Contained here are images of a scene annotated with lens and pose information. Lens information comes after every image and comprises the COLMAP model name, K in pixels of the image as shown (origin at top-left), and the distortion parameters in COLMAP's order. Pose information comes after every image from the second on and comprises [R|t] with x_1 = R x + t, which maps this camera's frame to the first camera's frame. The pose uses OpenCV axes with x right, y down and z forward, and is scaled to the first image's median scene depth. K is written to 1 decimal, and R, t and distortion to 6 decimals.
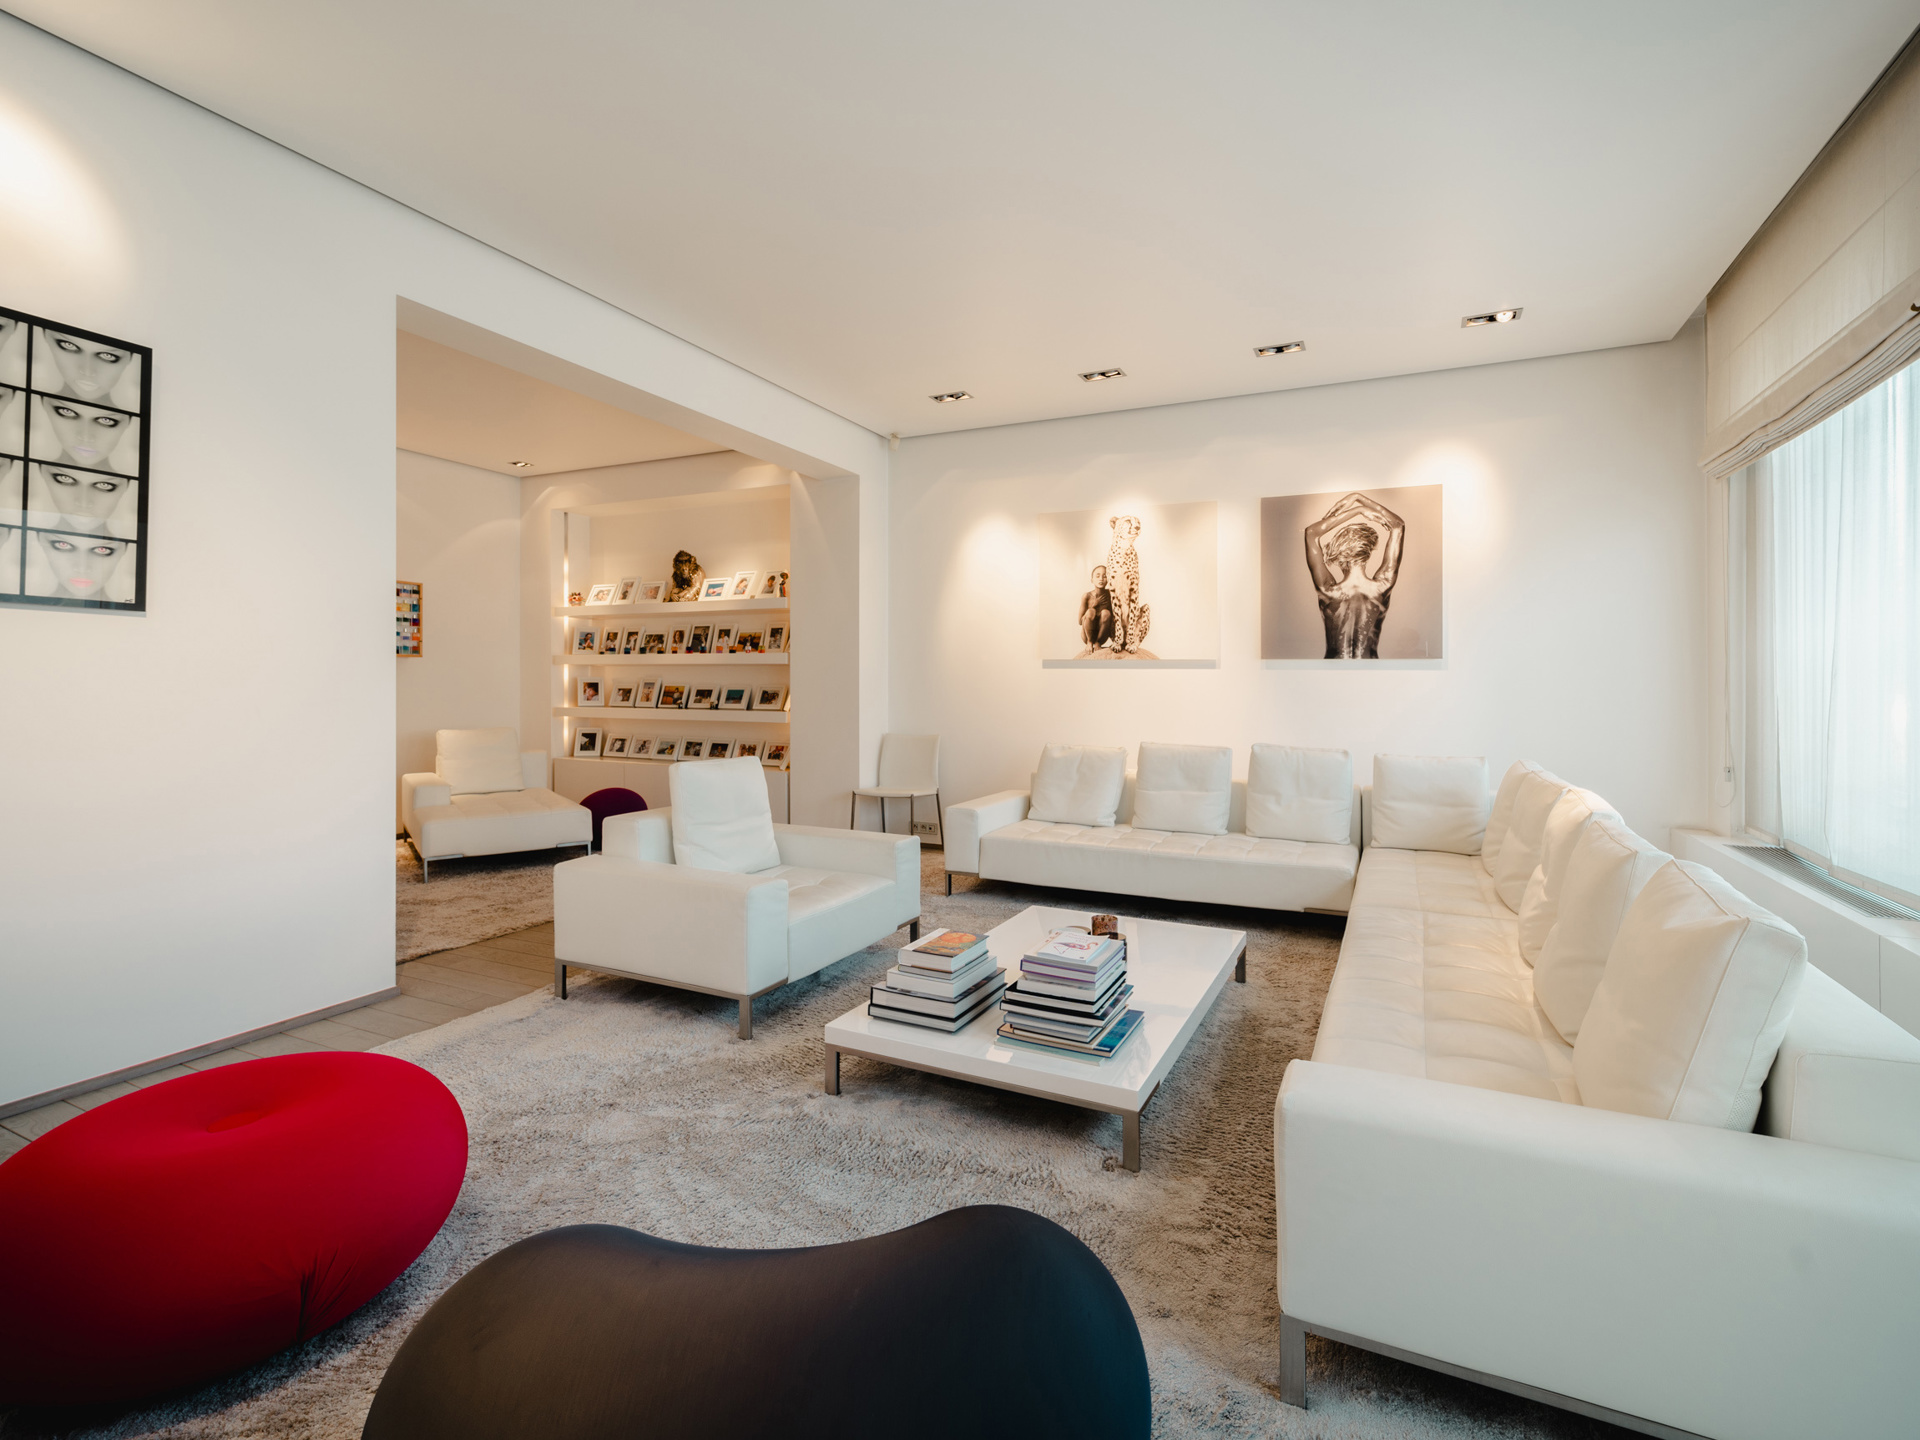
lens RADIAL K [[867.9, 0, 965.1], [0, 867.9, 678.7], [0, 0, 1]] dist [-0.012222, -0.001350]
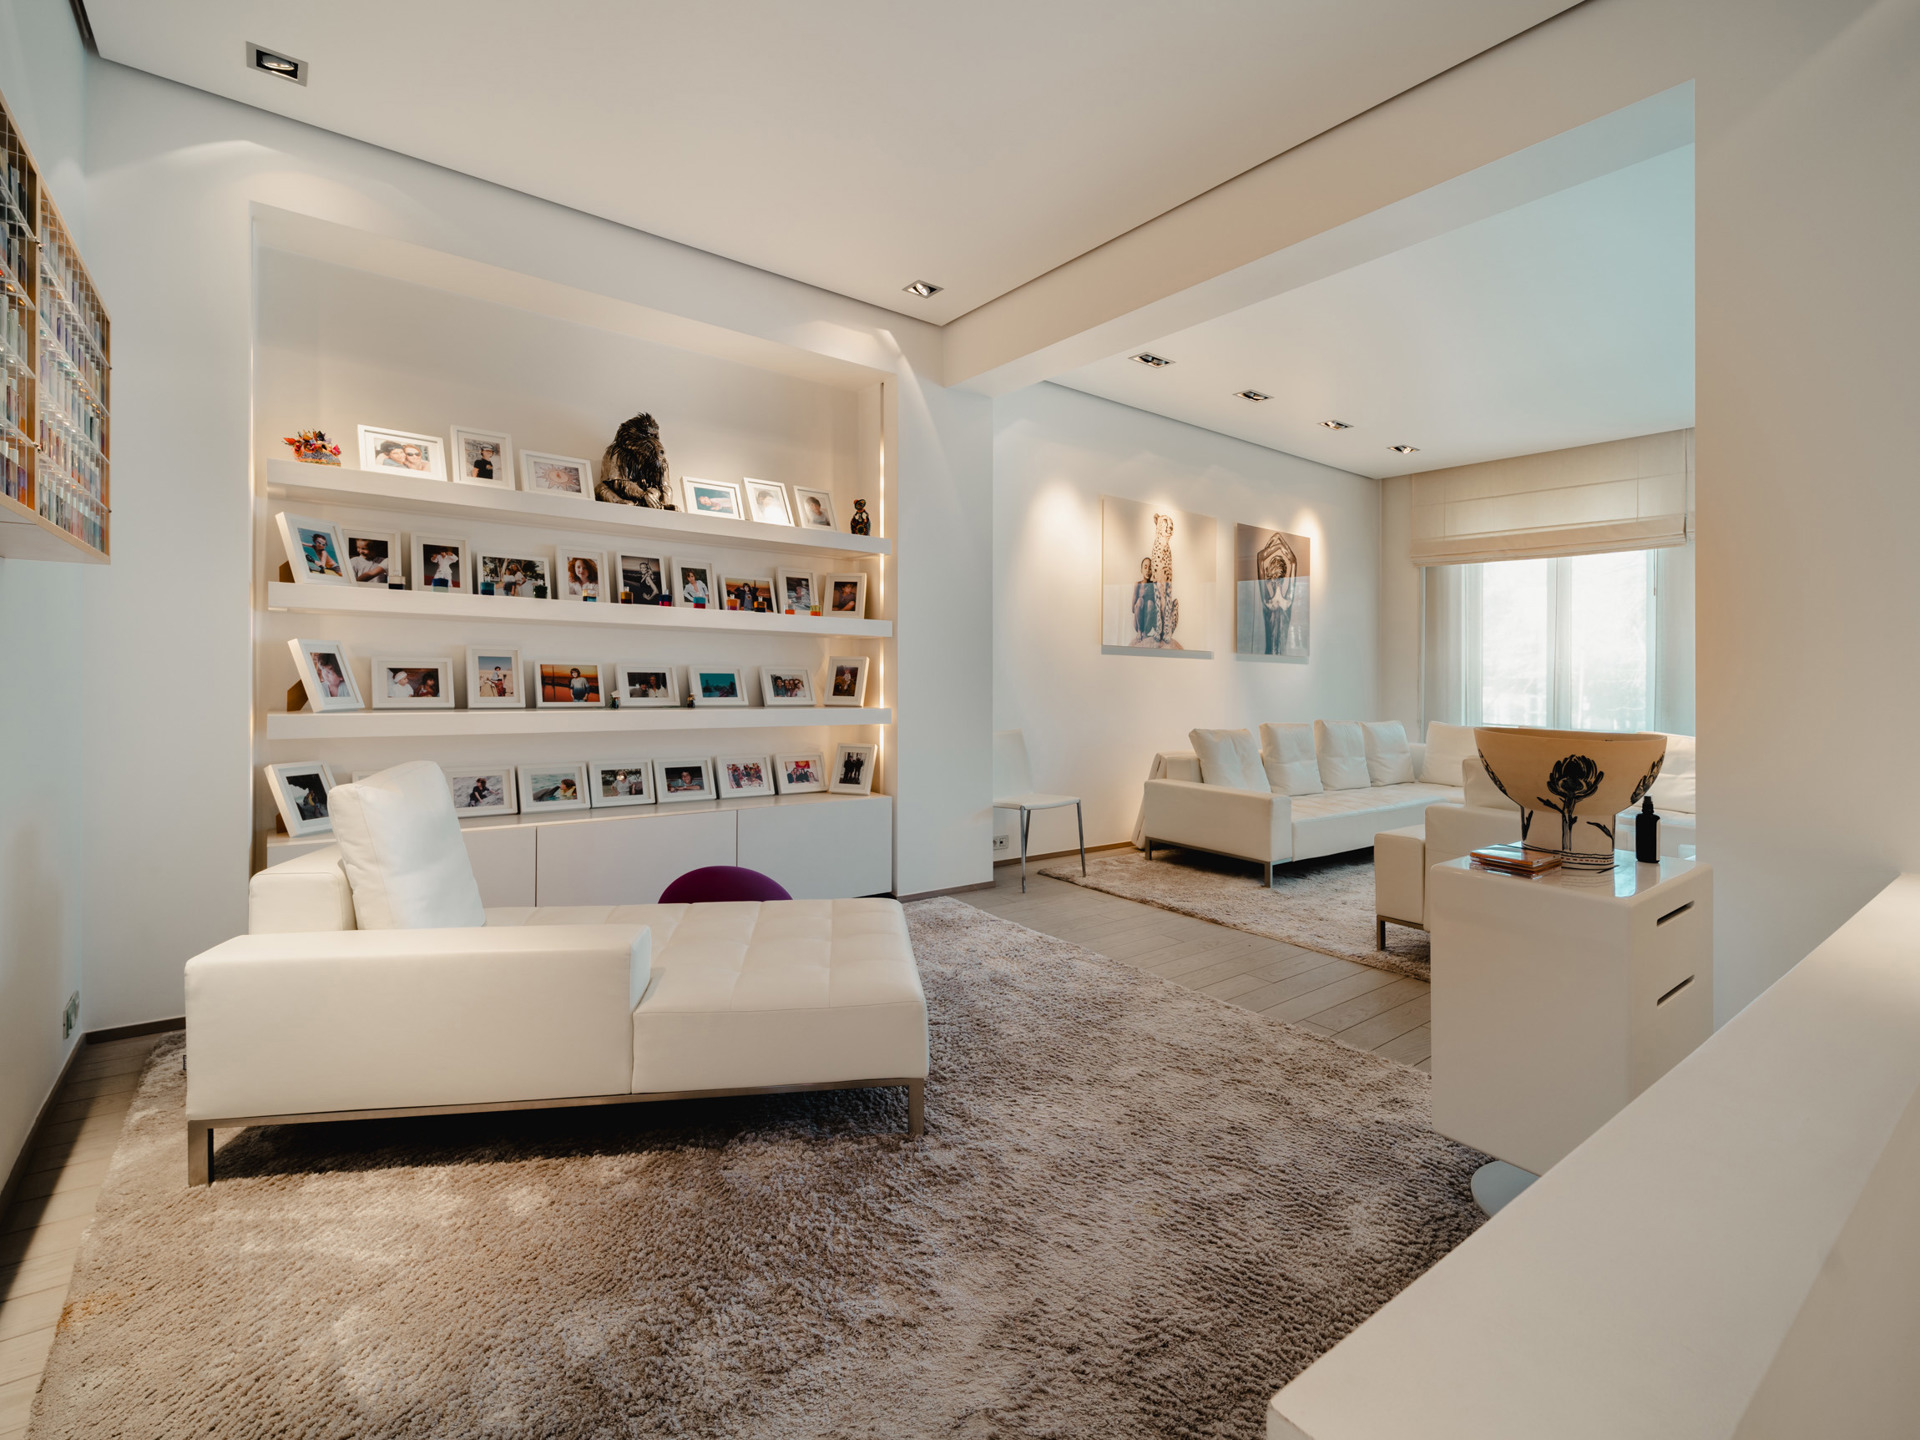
lens RADIAL K [[867.9, 0, 965.1], [0, 867.9, 678.7], [0, 0, 1]] dist [-0.012222, -0.001350]
pose [[0.461538, -0.001311, 0.887120, -0.873390], [-0.018204, 0.999774, 0.010948, 0.008146], [-0.886934, -0.021202, 0.461410, 0.708433]]
